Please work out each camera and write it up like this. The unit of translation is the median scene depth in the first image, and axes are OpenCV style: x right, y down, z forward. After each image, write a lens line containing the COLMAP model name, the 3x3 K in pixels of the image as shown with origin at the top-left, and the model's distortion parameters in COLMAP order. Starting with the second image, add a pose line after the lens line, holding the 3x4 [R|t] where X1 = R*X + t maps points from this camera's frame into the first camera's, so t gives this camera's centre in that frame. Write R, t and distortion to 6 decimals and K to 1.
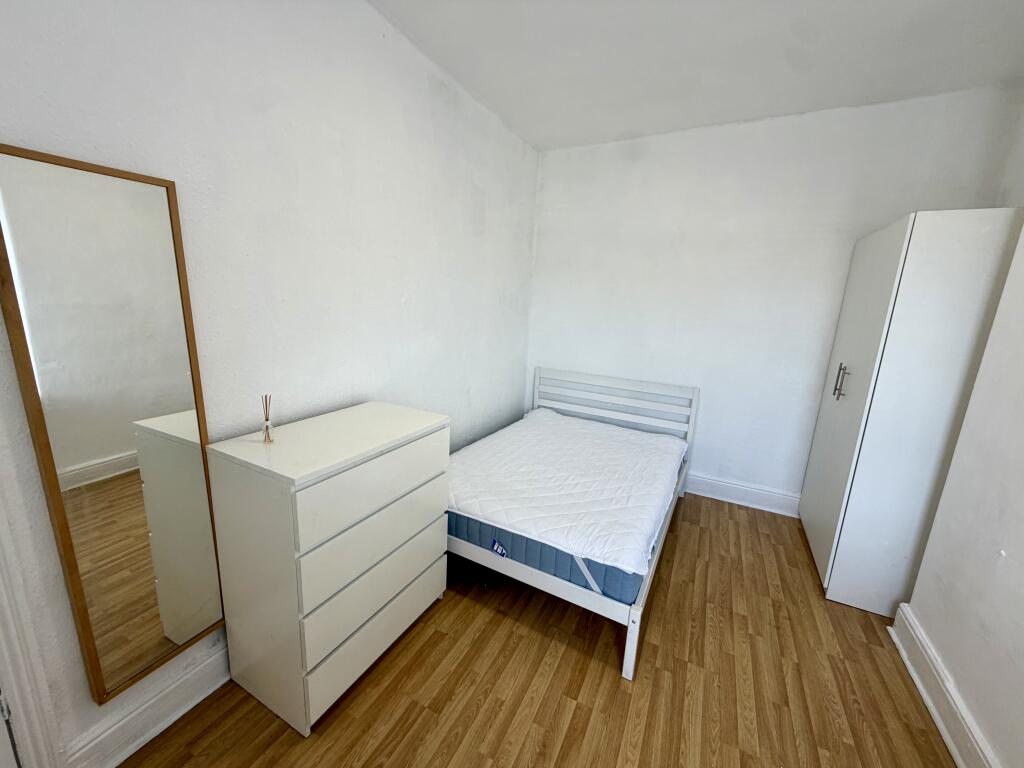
lens RADIAL K [[409.3, 0, 507.1], [0, 409.3, 384.2], [0, 0, 1]] dist [0.001564, -0.000210]
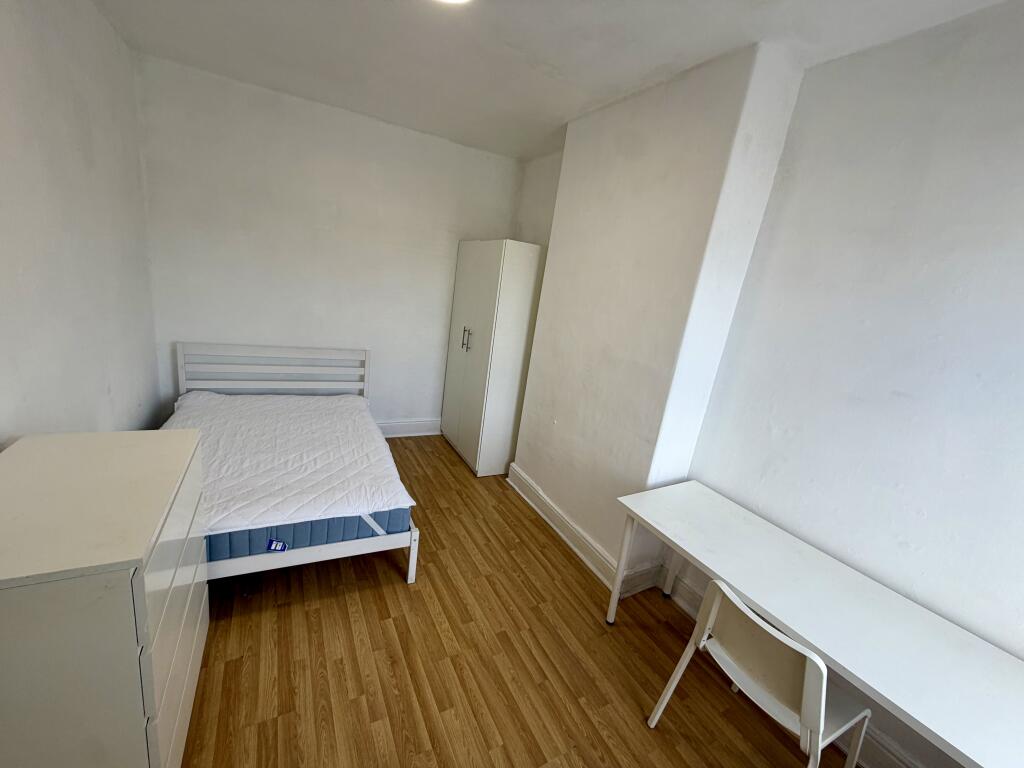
lens RADIAL K [[409.3, 0, 507.1], [0, 409.3, 384.2], [0, 0, 1]] dist [0.001564, -0.000210]
pose [[0.568528, -0.174015, 0.804049, -0.435352], [0.063837, 0.983757, 0.167770, -0.109250], [-0.820183, -0.044053, 0.570402, 0.009780]]
